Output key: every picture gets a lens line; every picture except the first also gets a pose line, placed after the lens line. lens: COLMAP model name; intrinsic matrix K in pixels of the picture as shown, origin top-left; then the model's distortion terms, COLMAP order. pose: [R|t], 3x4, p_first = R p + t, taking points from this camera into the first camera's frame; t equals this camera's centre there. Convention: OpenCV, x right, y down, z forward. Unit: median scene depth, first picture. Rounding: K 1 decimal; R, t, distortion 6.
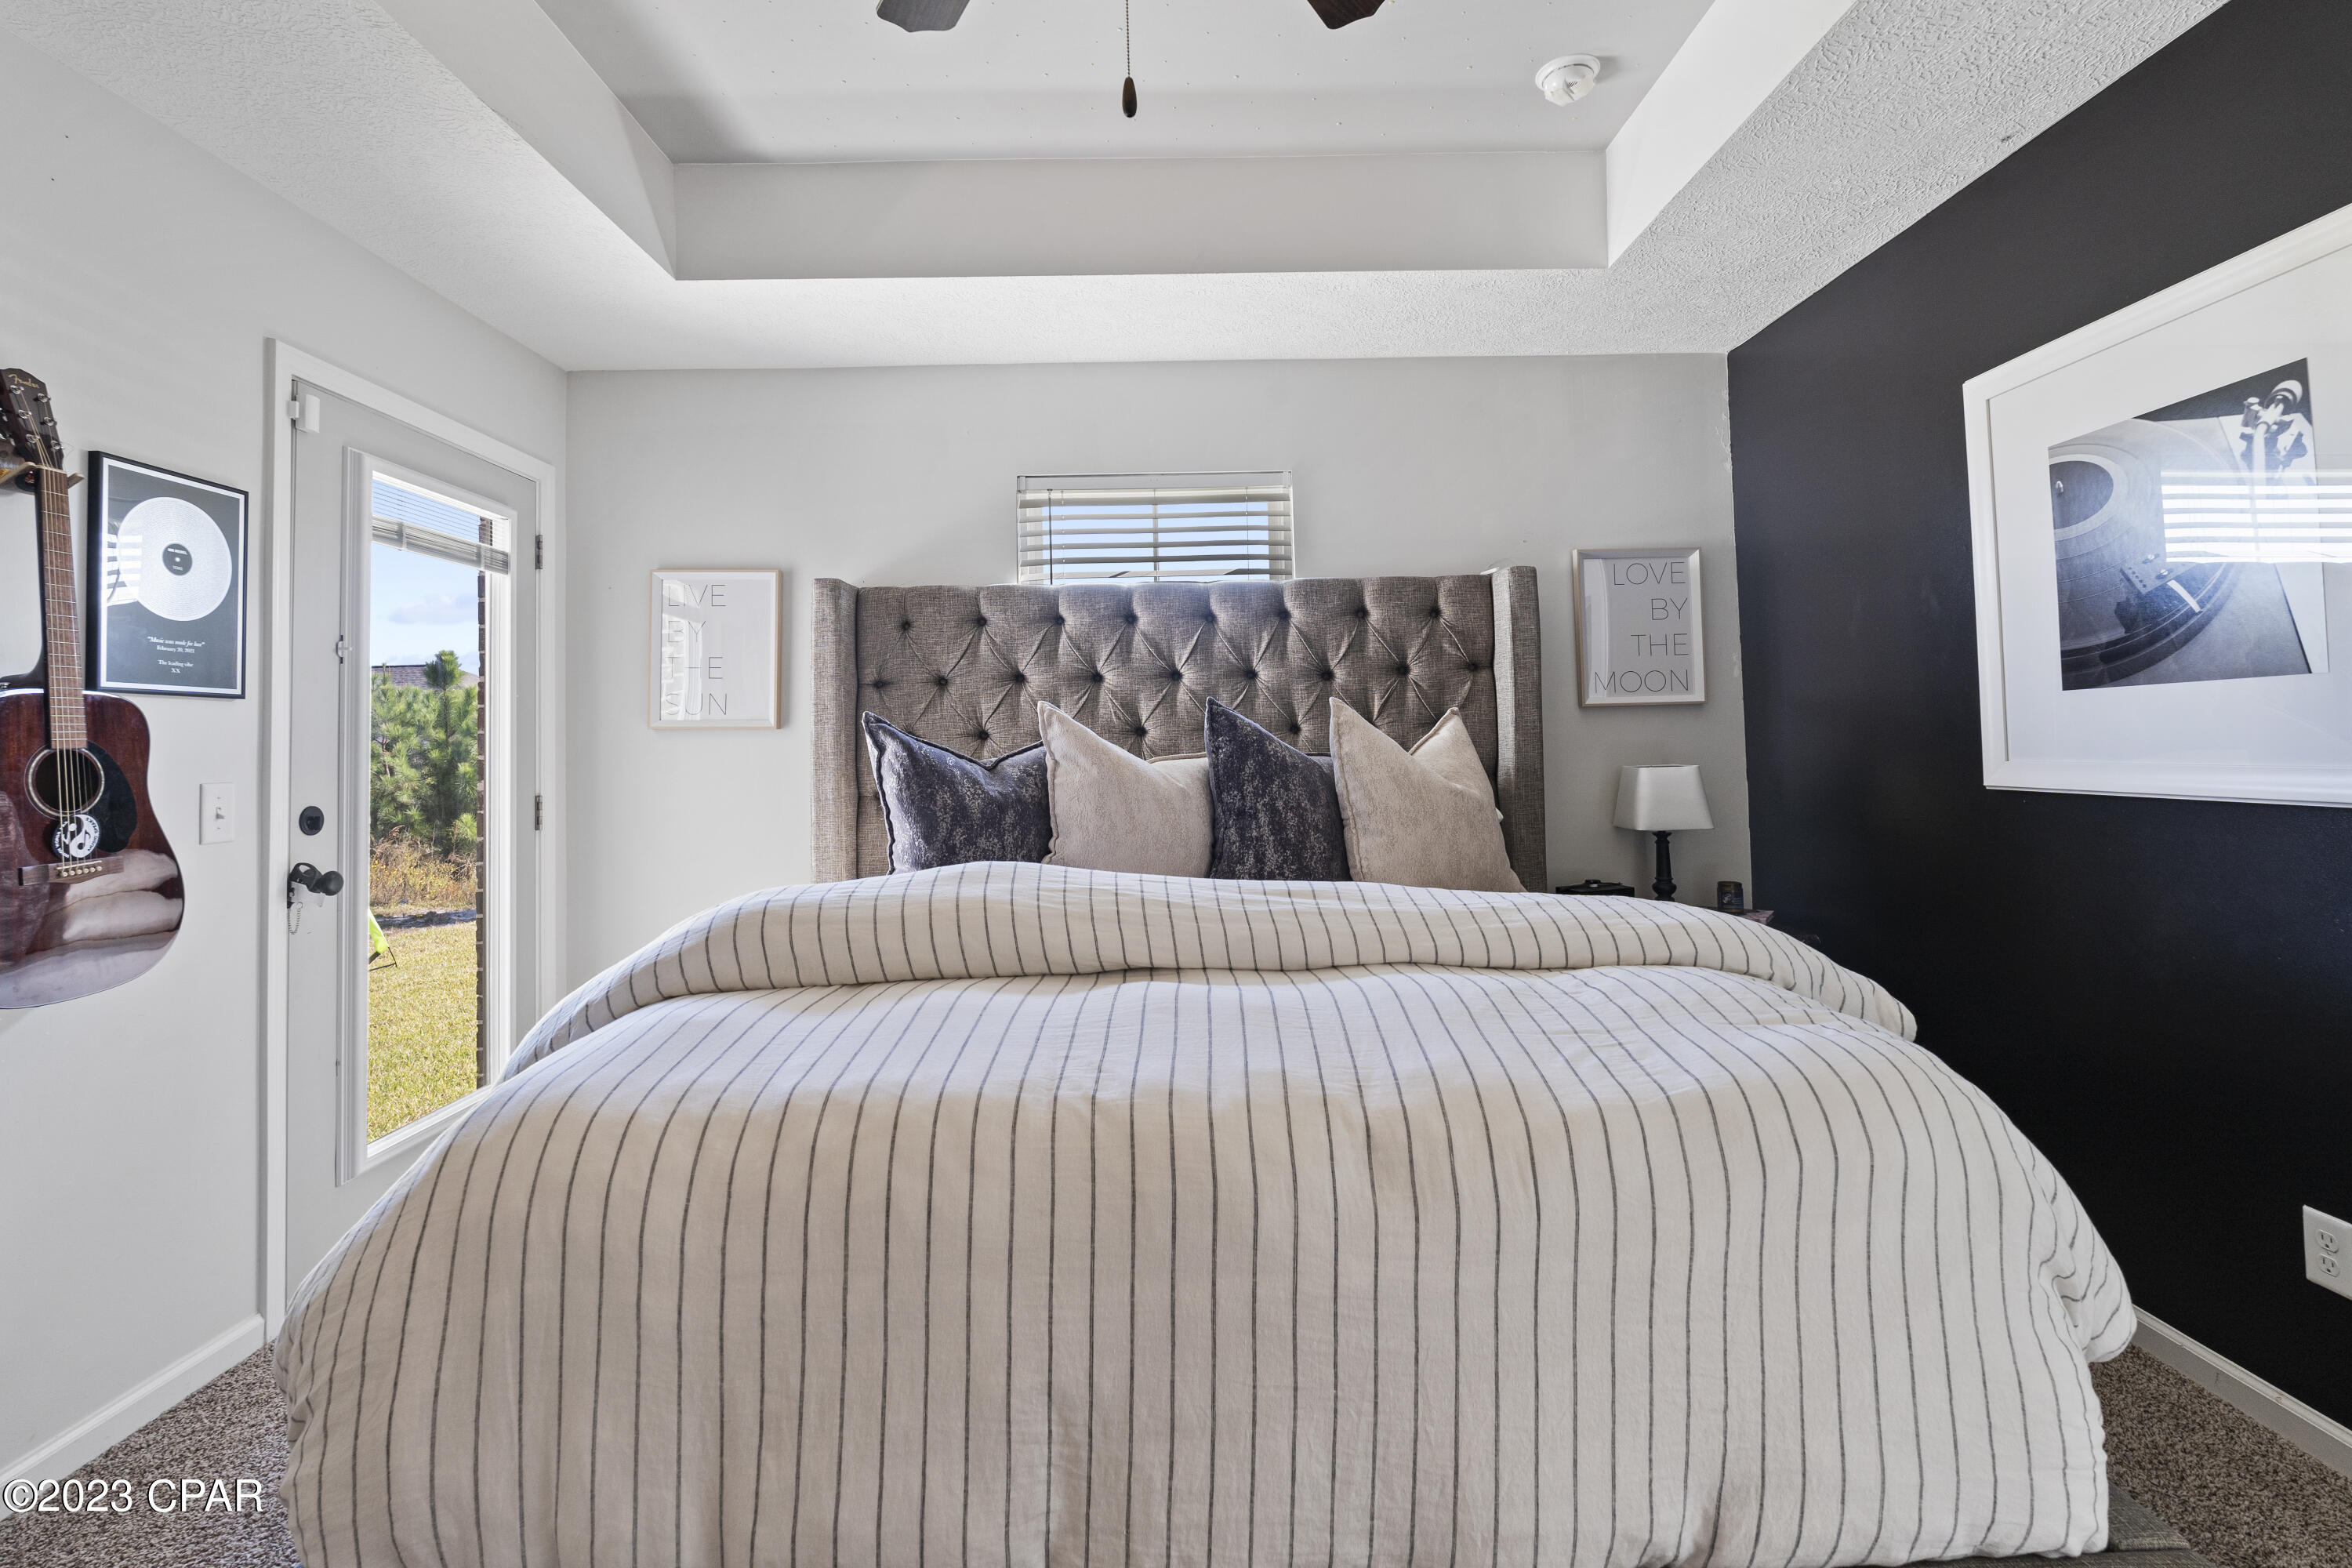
lens RADIAL K [[1076.8, 0, 1181.7], [0, 1076.8, 701.7], [0, 0, 1]] dist [-0.003334, 0.000016]
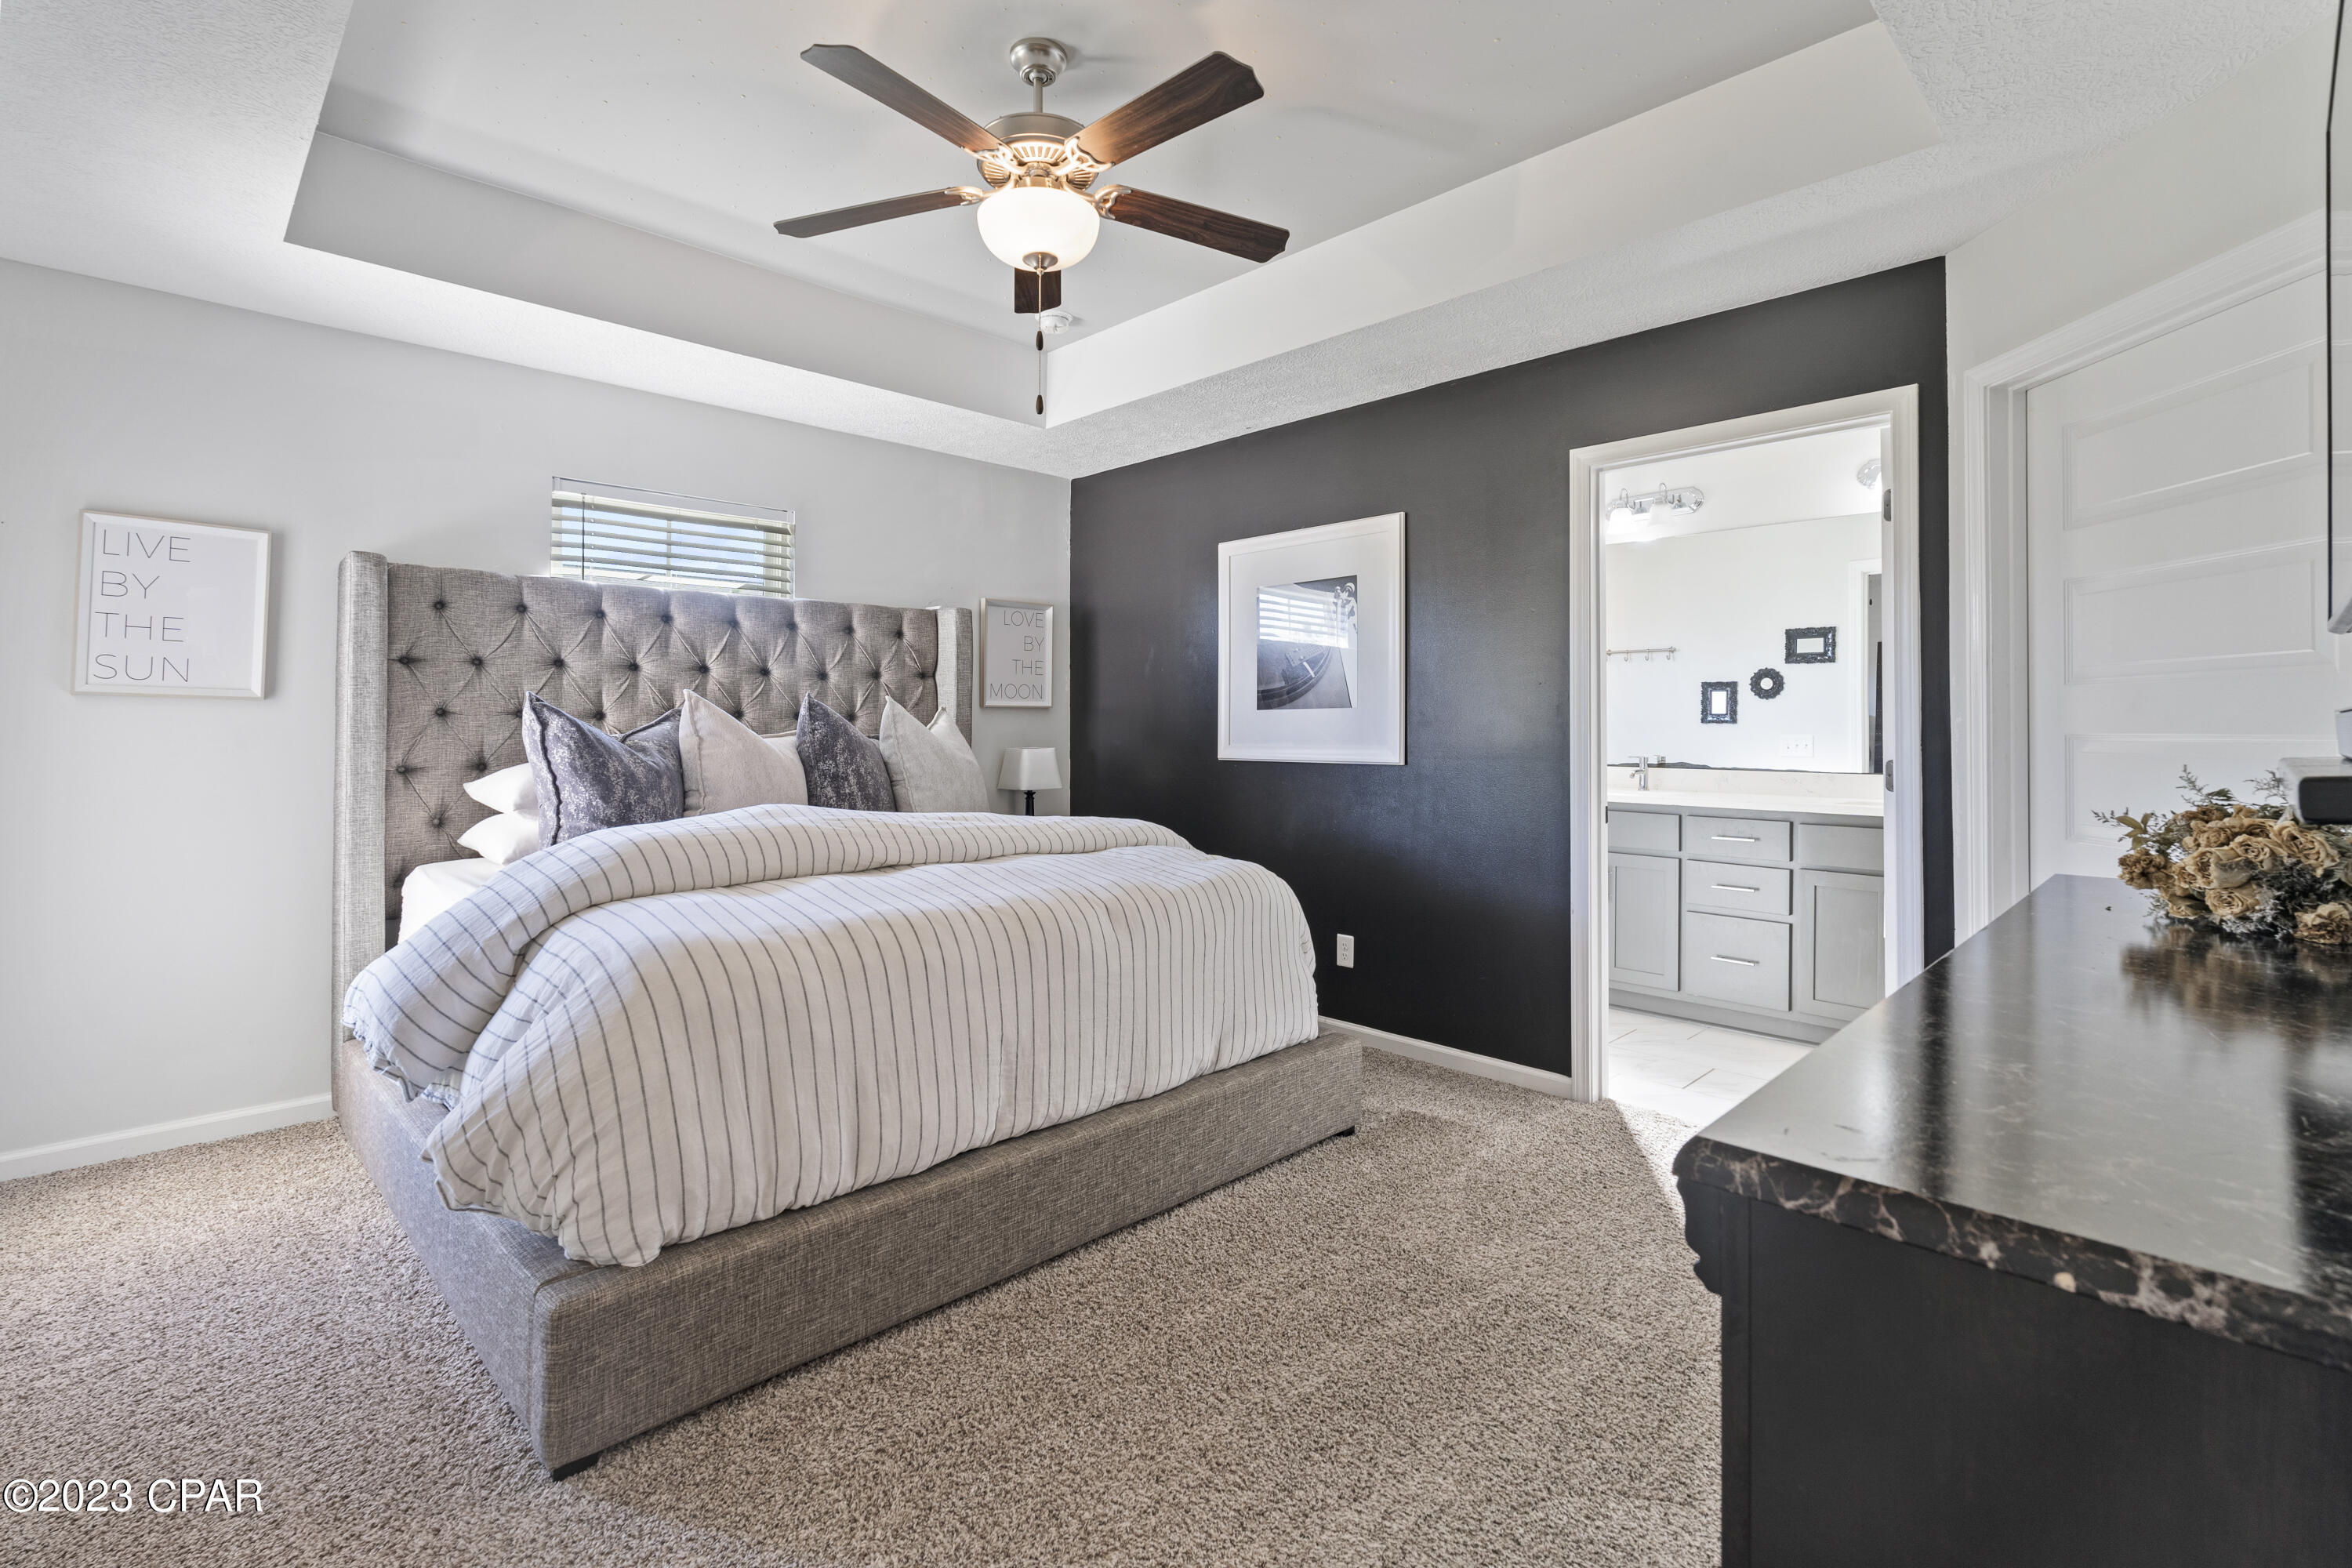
lens RADIAL K [[1066.4, 0, 1176.9], [0, 1066.4, 732.0], [0, 0, 1]] dist [-0.001773, -0.000058]
pose [[0.726814, 0.020068, 0.686541, -0.444573], [-0.045276, 0.998799, 0.018738, -0.000400], [-0.685341, -0.044703, 0.726849, -0.237478]]
